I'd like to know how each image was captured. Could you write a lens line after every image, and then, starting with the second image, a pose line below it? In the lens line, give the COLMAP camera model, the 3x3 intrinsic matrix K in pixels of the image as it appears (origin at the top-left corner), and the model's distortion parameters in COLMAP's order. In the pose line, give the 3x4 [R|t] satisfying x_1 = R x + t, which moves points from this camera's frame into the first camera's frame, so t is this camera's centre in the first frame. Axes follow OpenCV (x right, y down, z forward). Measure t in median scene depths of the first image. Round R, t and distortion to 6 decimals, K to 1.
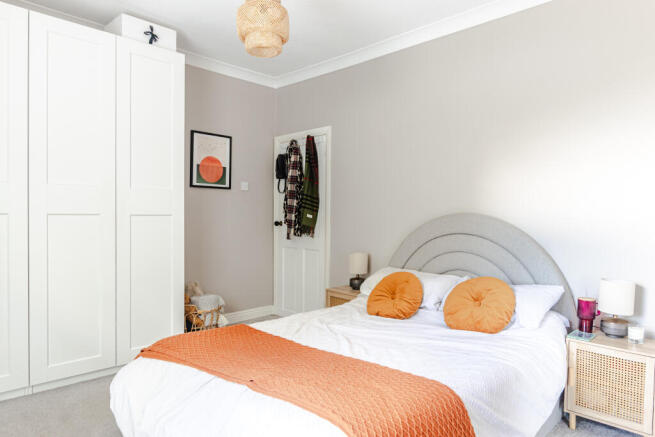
lens RADIAL K [[421.6, 0, 330.2], [0, 421.6, 216.0], [0, 0, 1]] dist [0.000975, 0.001625]
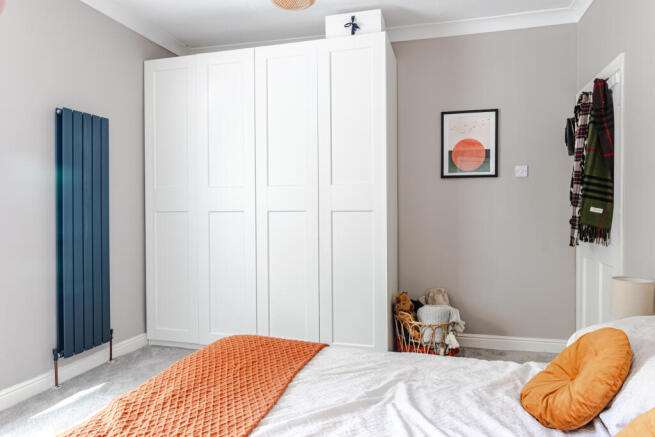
lens RADIAL K [[421.6, 0, 330.2], [0, 421.6, 216.0], [0, 0, 1]] dist [0.000975, 0.001625]
pose [[0.492624, 0.000513, -0.870242, 0.297783], [0.007310, 0.999962, 0.004728, 0.003118], [0.870211, -0.008691, 0.492602, 0.358444]]
